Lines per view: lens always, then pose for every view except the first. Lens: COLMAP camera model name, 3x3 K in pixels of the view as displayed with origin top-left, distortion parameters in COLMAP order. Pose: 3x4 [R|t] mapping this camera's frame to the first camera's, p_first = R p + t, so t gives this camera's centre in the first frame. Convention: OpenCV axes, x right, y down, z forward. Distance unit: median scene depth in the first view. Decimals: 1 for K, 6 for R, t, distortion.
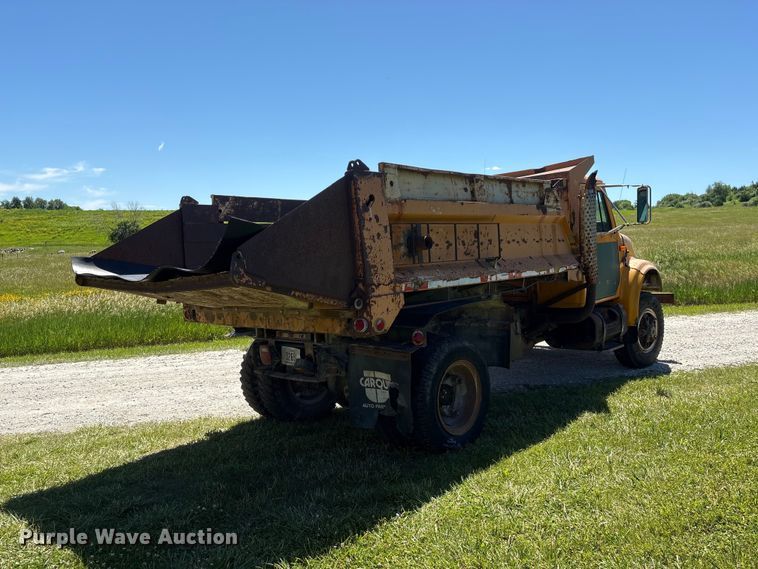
lens RADIAL K [[575.3, 0, 378.2], [0, 575.3, 285.7], [0, 0, 1]] dist [0.063393, -0.071614]
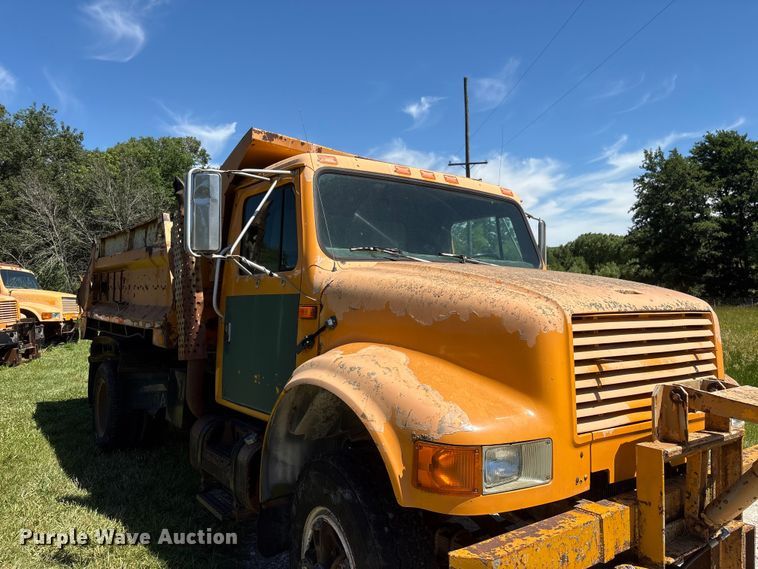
lens RADIAL K [[575.3, 0, 379.5], [0, 575.3, 287.5], [0, 0, 1]] dist [0.063393, -0.071614]
pose [[-0.181352, 0.028428, -0.983007, 1.231098], [-0.063153, 0.997182, 0.040489, -0.155771], [0.981388, 0.069423, -0.179046, 1.728490]]
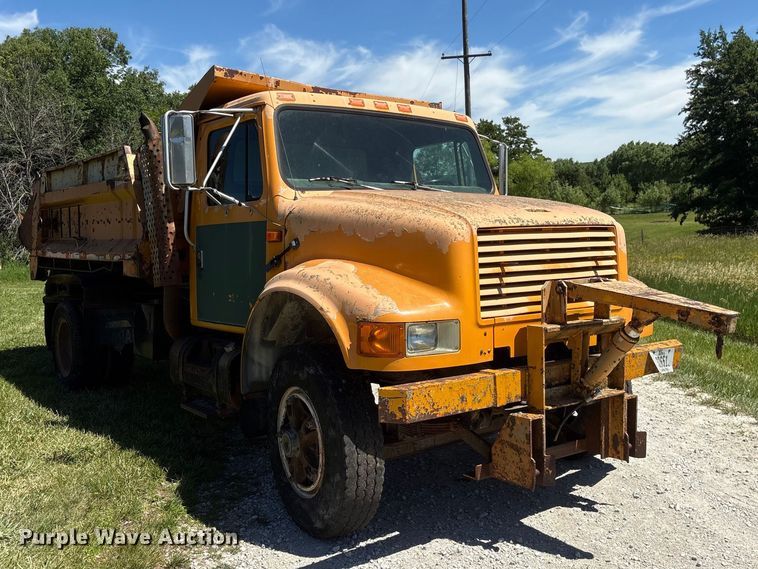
lens RADIAL K [[751.7, 0, 363.6], [0, 751.7, 311.0], [0, 0, 1]] dist [0.045553, 0.000000]
pose [[-0.174365, 0.147531, -0.973566, 1.542920], [-0.038604, 0.986928, 0.156470, -0.158229], [0.983924, 0.064867, -0.166390, 1.815268]]
